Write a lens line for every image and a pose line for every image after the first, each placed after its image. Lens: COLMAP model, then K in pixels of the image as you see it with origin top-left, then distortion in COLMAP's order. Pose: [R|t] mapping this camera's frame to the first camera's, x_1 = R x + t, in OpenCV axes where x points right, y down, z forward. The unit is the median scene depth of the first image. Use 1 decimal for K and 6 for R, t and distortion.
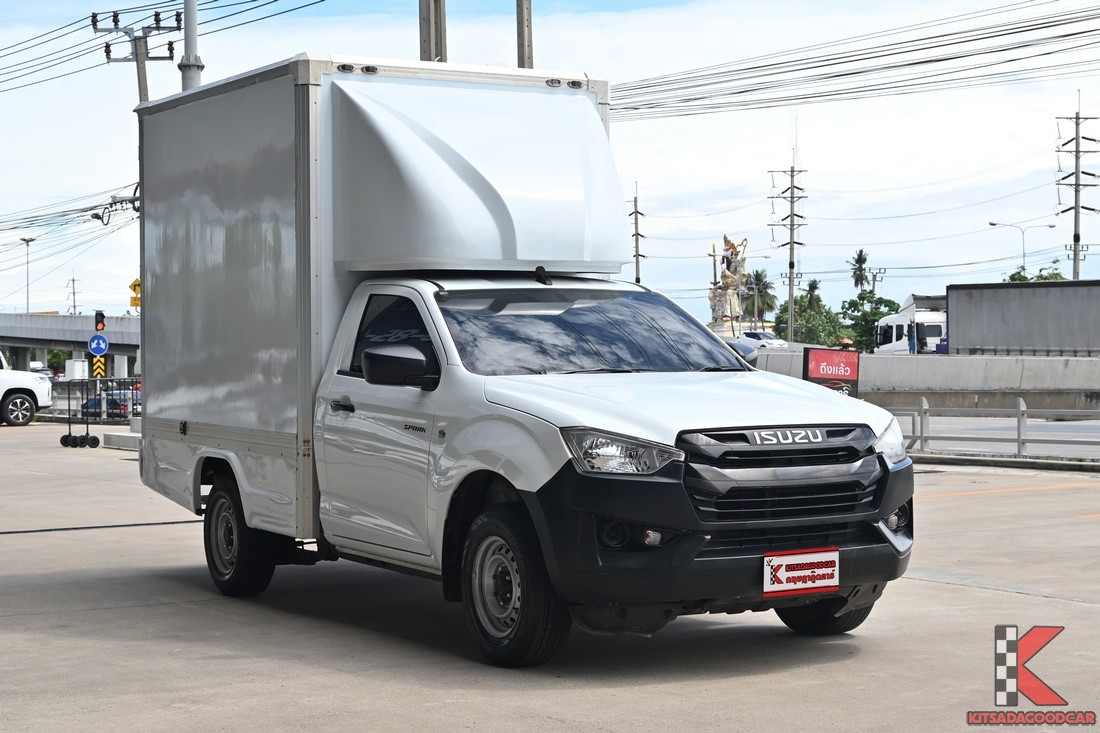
lens RADIAL K [[1902.3, 0, 550.0], [0, 1902.3, 358.8], [0, 0, 1]] dist [0.064982, 0.000000]
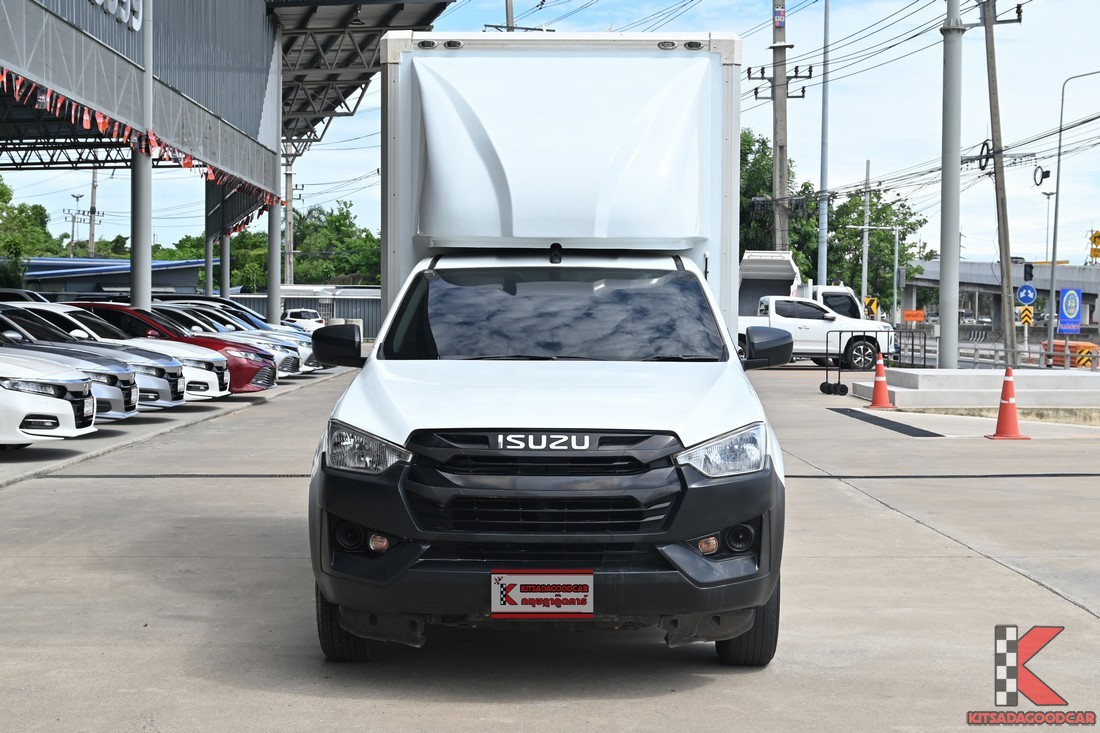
lens RADIAL K [[1777.1, 0, 549.0], [0, 1777.1, 372.9], [0, 0, 1]] dist [-0.037130, 0.000000]
pose [[0.860586, 0.037778, -0.507902, 0.539902], [-0.018126, 0.998885, 0.043585, -0.027234], [0.508982, -0.028302, 0.860312, 0.282462]]
